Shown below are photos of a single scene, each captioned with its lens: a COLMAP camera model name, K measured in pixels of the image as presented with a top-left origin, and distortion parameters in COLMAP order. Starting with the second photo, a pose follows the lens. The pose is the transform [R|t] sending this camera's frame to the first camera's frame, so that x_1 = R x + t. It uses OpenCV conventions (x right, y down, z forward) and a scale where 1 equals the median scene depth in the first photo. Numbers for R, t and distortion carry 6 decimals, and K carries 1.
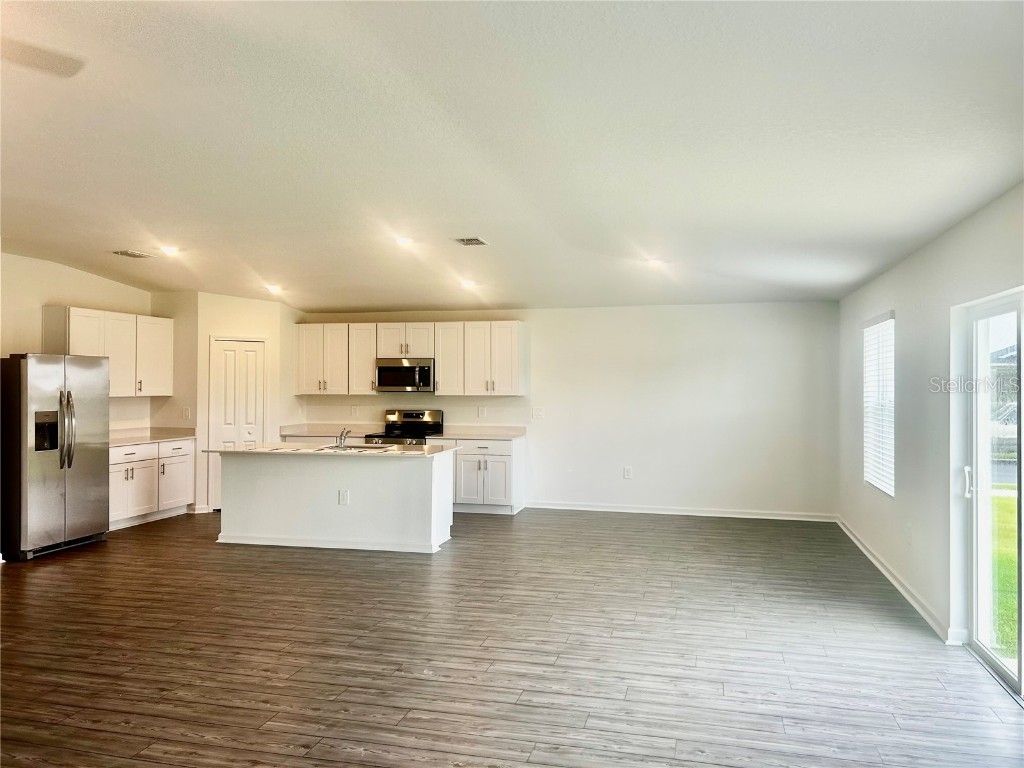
lens RADIAL K [[772.0, 0, 520.4], [0, 772.0, 384.7], [0, 0, 1]] dist [0.028897, -0.005313]
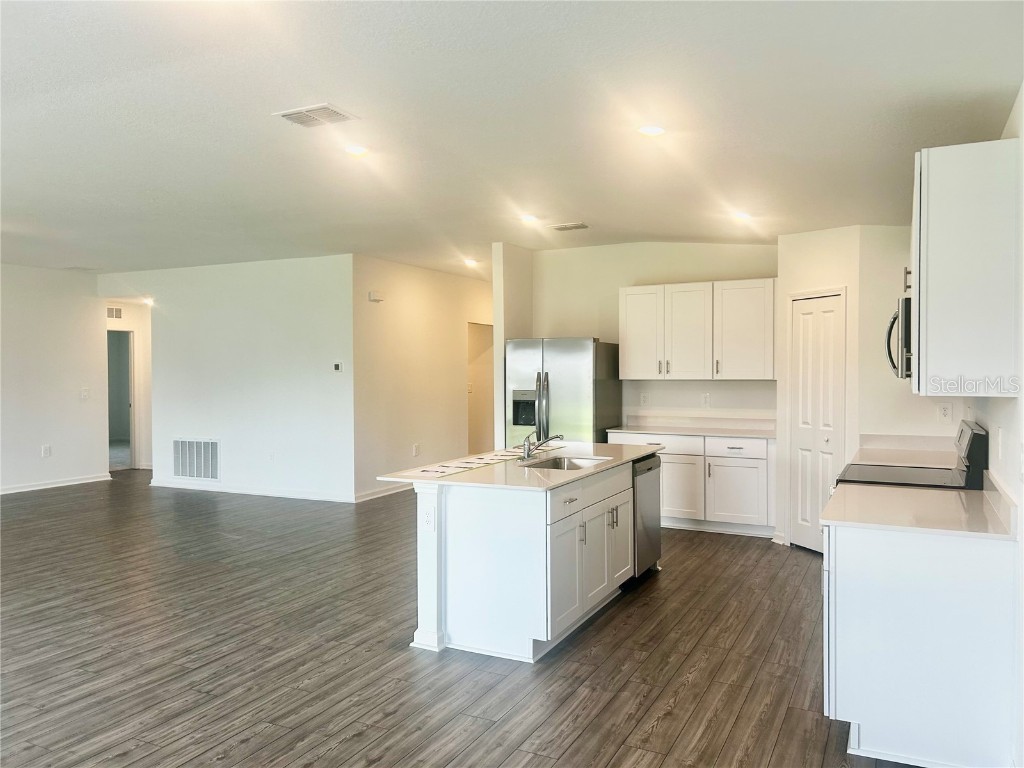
lens RADIAL K [[754.2, 0, 510.0], [0, 754.2, 379.0], [0, 0, 1]] dist [0.041632, -0.060412]
pose [[-0.206263, 0.010277, -0.978443, 0.596900], [0.002338, 0.999947, 0.010010, 0.009045], [0.978494, -0.000223, -0.206276, 1.609397]]
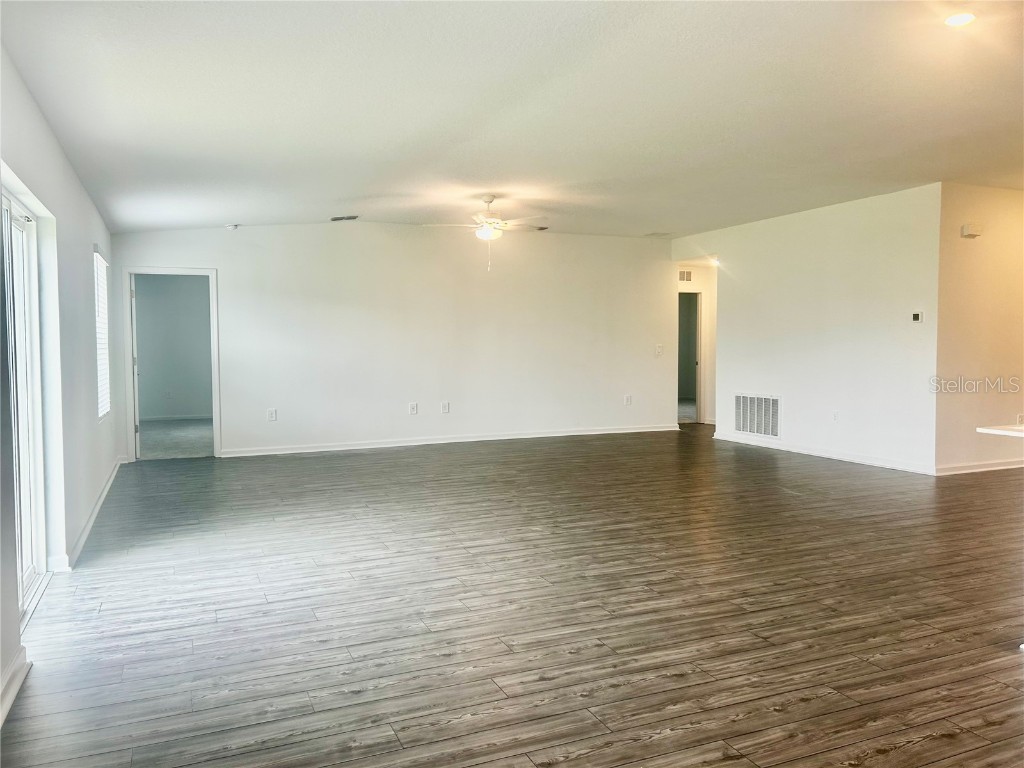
lens RADIAL K [[754.2, 0, 510.0], [0, 754.2, 379.0], [0, 0, 1]] dist [0.041632, -0.060412]
pose [[-0.793206, 0.028707, -0.608277, 0.542353], [-0.000668, 0.998847, 0.048012, 0.046884], [0.608954, 0.038490, -0.792271, 1.571208]]
